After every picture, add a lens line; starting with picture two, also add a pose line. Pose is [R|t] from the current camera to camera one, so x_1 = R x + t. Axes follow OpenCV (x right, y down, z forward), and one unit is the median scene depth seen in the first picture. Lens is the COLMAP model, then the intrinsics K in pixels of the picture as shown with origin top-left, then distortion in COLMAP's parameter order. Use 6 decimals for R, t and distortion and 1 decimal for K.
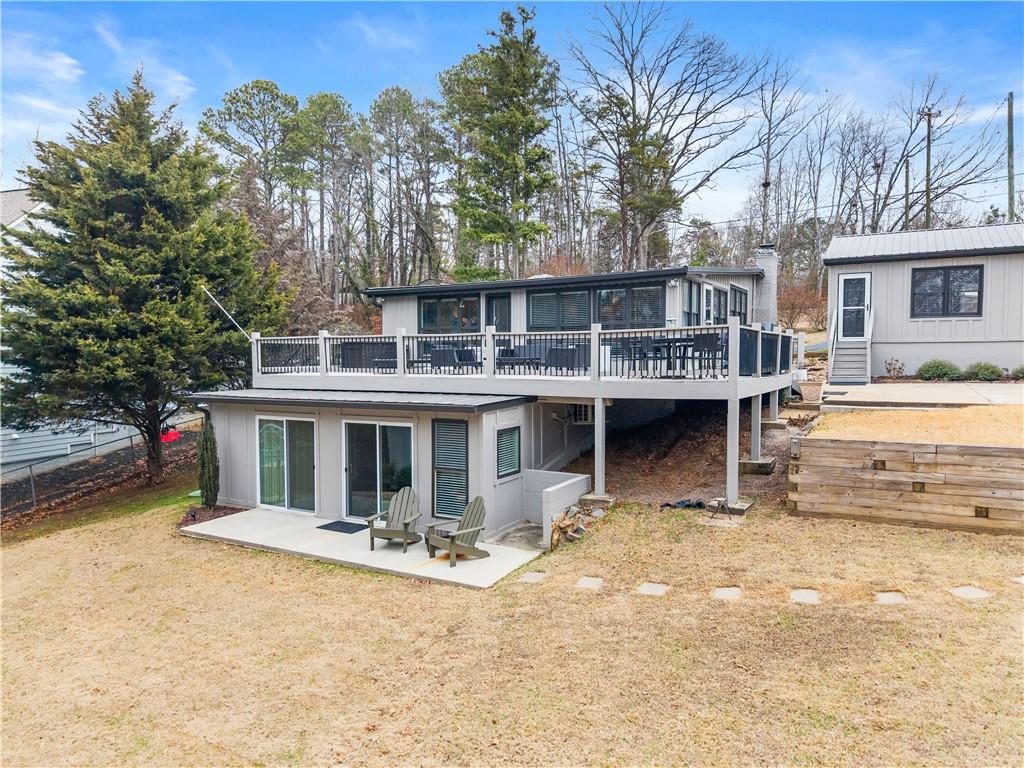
lens RADIAL K [[719.9, 0, 508.5], [0, 719.9, 385.3], [0, 0, 1]] dist [0.036130, -0.045197]
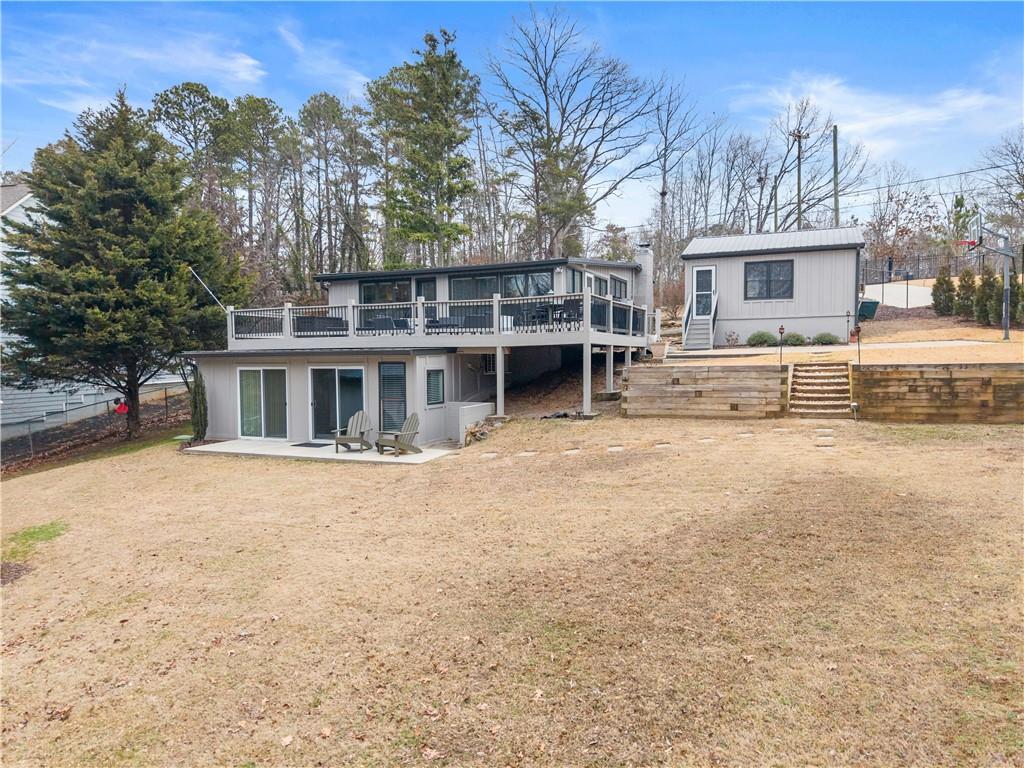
lens RADIAL K [[719.9, 0, 511.3], [0, 719.9, 382.6], [0, 0, 1]] dist [0.036130, -0.045197]
pose [[0.994383, -0.007110, 0.105600, 0.000225], [0.007893, 0.999944, -0.006997, 0.064187], [-0.105544, 0.007792, 0.994384, -0.261865]]
